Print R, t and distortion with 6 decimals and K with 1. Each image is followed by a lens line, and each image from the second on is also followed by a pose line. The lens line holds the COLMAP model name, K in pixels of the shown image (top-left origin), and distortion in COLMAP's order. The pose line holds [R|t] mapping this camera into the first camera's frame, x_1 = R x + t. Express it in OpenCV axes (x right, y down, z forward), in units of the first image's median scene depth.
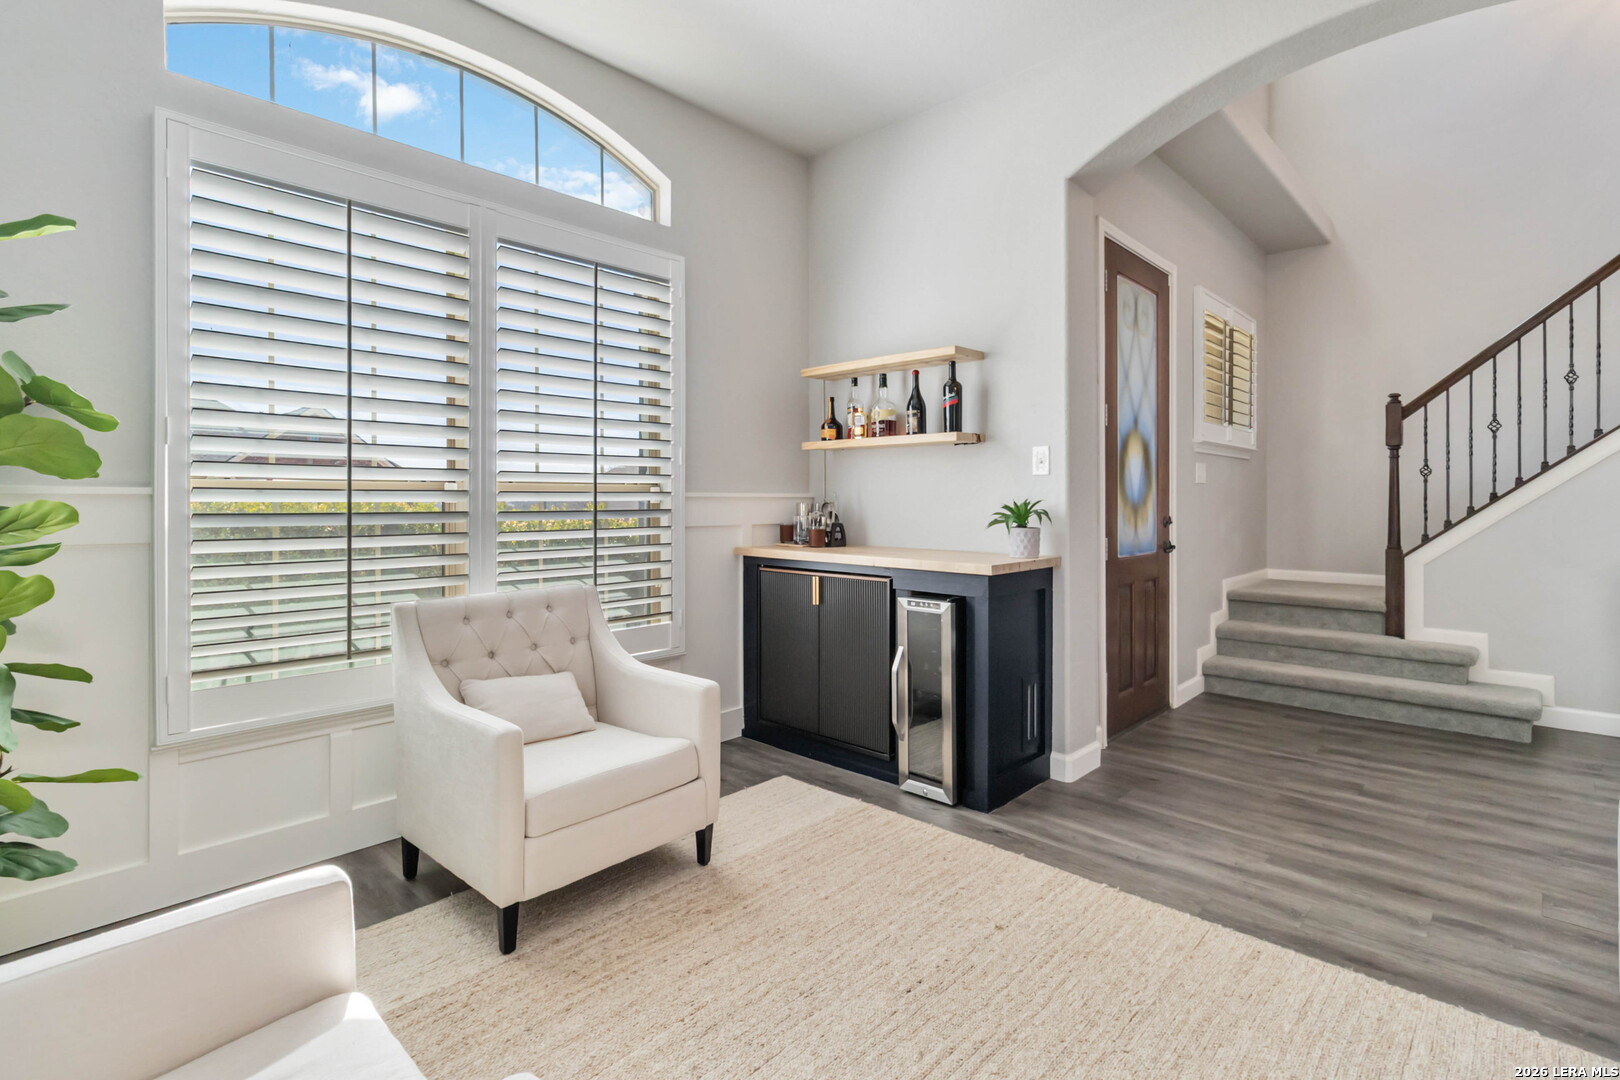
lens RADIAL K [[772.1, 0, 812.0], [0, 772.1, 498.6], [0, 0, 1]] dist [0.002116, 0.000310]
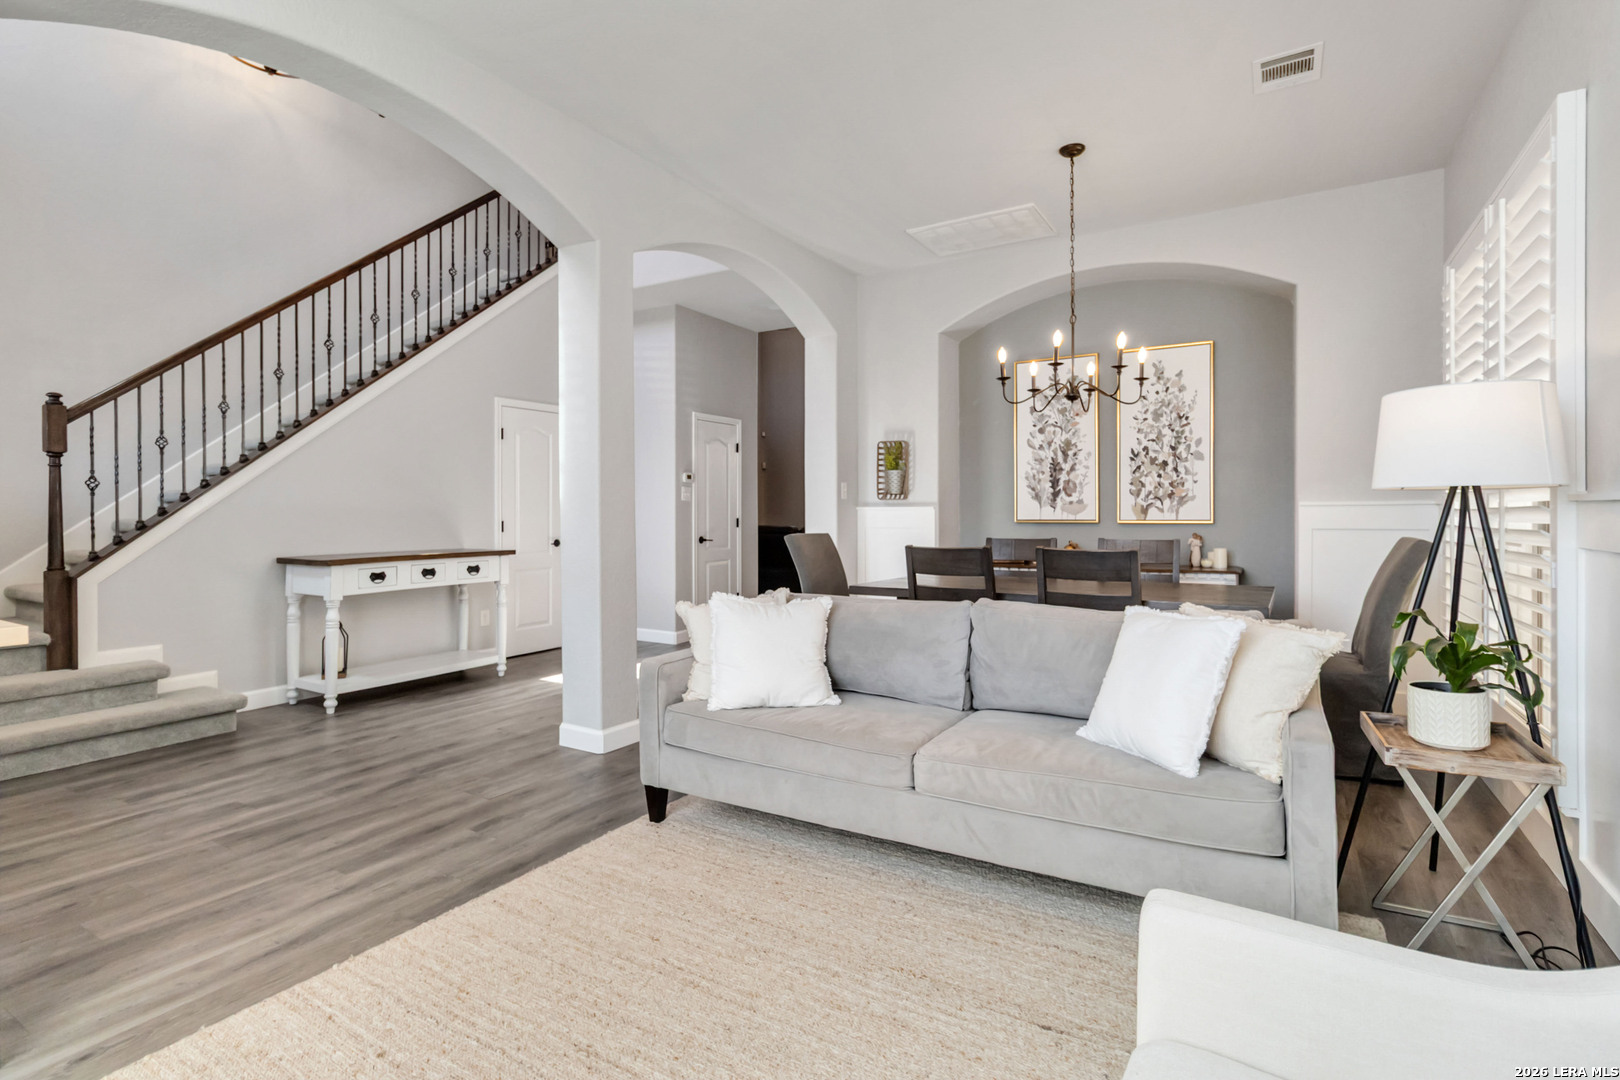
lens RADIAL K [[781.2, 0, 818.3], [0, 781.2, 527.2], [0, 0, 1]] dist [0.001932, 0.000400]
pose [[-0.228177, -0.017637, 0.973460, -0.463084], [0.000111, 0.999835, 0.018141, -0.000068], [-0.973620, 0.004247, -0.228138, 0.543939]]
